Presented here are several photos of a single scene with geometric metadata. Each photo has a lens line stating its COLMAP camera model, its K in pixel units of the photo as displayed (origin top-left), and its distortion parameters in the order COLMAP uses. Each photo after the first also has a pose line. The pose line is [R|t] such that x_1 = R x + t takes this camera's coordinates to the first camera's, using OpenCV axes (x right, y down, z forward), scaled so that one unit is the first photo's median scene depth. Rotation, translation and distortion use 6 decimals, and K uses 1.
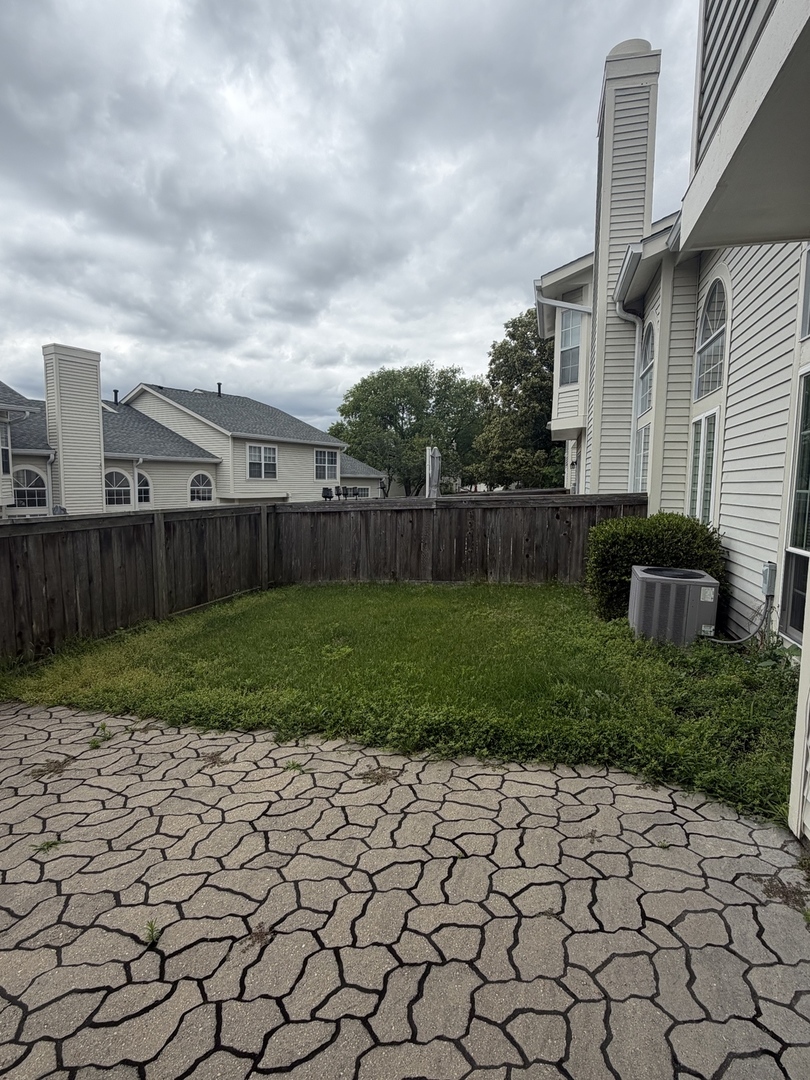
lens RADIAL K [[574.8, 0, 405.0], [0, 574.8, 540.0], [0, 0, 1]] dist [0.000692, 0.001486]
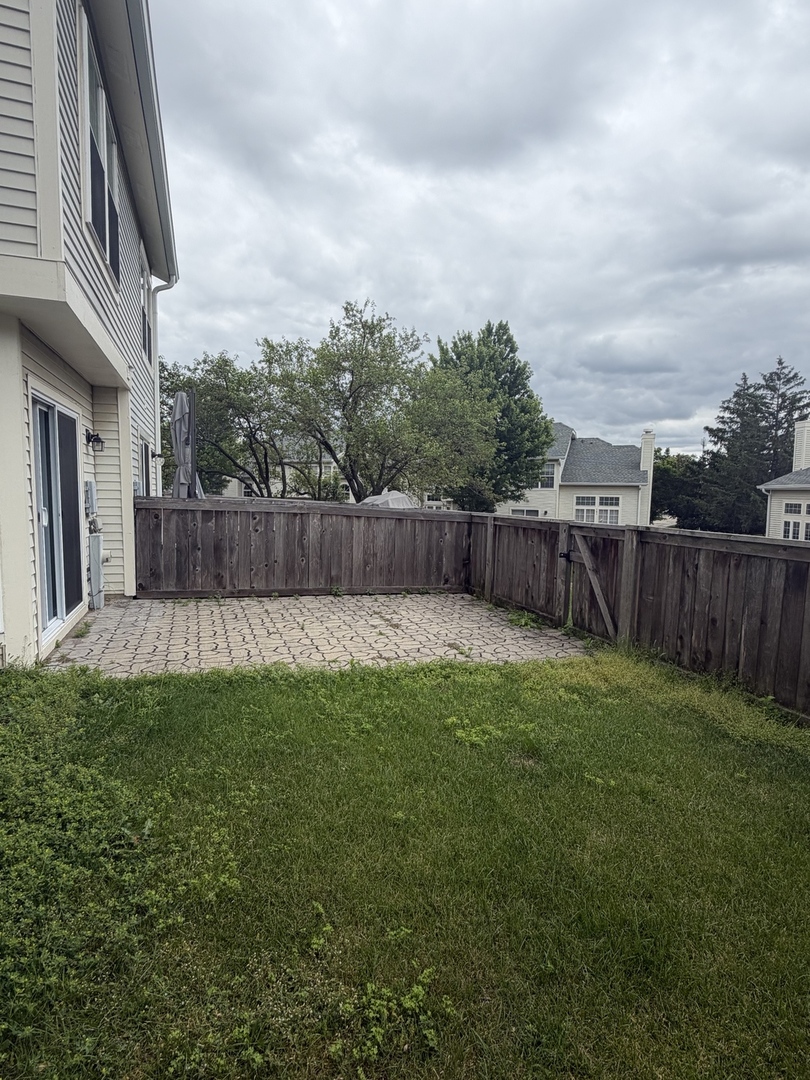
lens RADIAL K [[574.8, 0, 405.0], [0, 574.8, 540.0], [0, 0, 1]] dist [0.000692, 0.001486]
pose [[-0.831528, 0.027060, -0.554824, 0.567186], [-0.078279, 0.983137, 0.165268, -0.246769], [0.549940, 0.180856, -0.815388, 2.524867]]
